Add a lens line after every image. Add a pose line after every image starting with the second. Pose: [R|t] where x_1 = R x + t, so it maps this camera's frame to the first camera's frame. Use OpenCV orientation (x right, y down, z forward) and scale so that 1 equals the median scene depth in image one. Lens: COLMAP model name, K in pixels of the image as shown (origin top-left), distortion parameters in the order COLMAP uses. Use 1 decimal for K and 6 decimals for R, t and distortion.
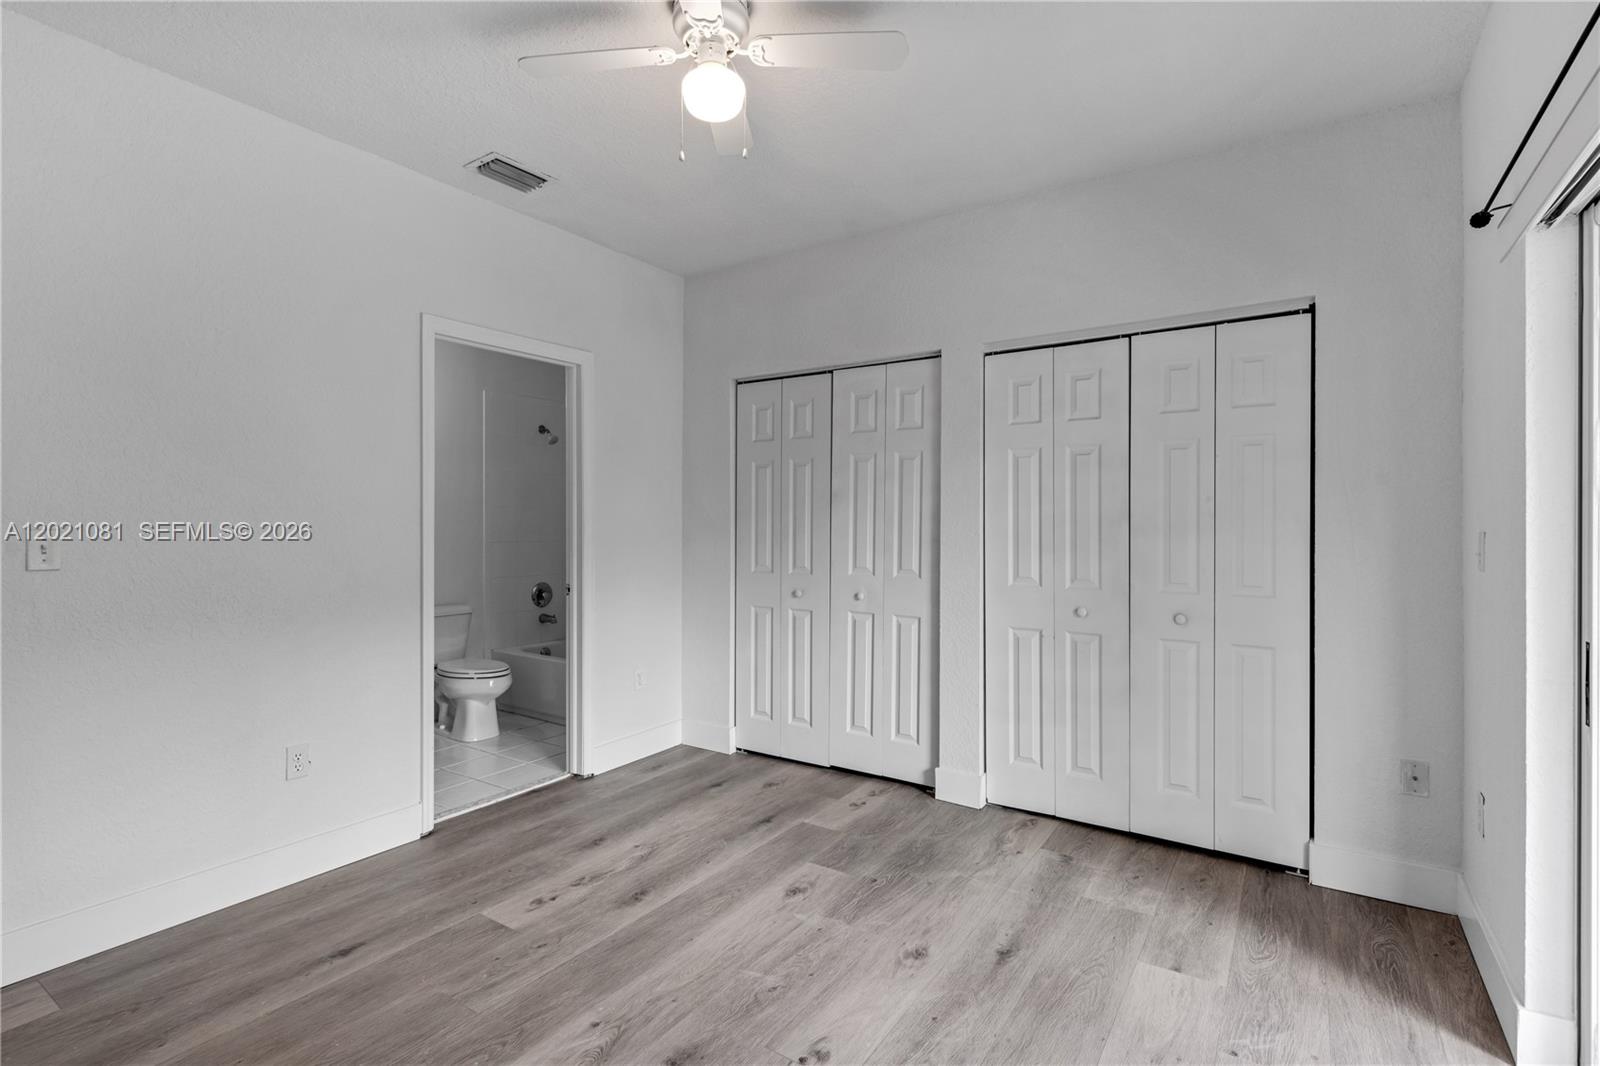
lens RADIAL K [[763.0, 0, 798.4], [0, 763.0, 534.0], [0, 0, 1]] dist [-0.000450, -0.000010]
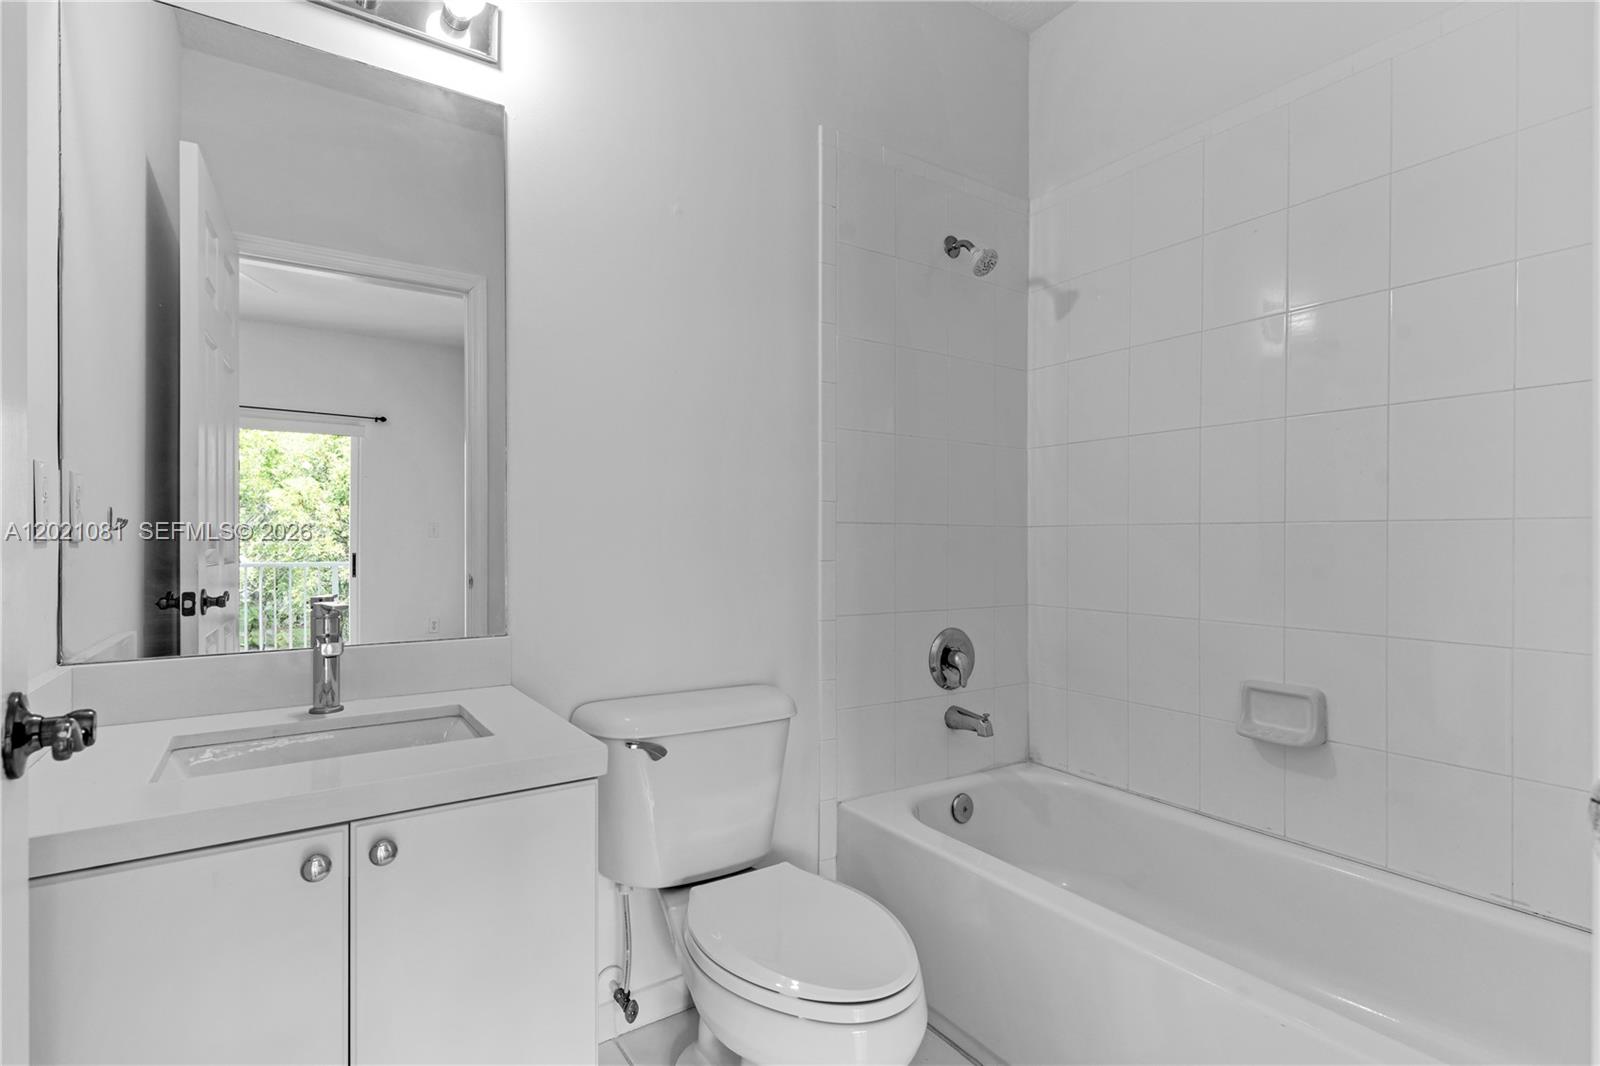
lens RADIAL K [[763.0, 0, 800.4], [0, 763.0, 532.4], [0, 0, 1]] dist [-0.000450, -0.000010]
pose [[0.923998, 0.002165, -0.382390, -0.256968], [-0.001280, 0.999996, 0.002569, 0.012587], [0.382394, -0.001884, 0.923997, 0.600826]]
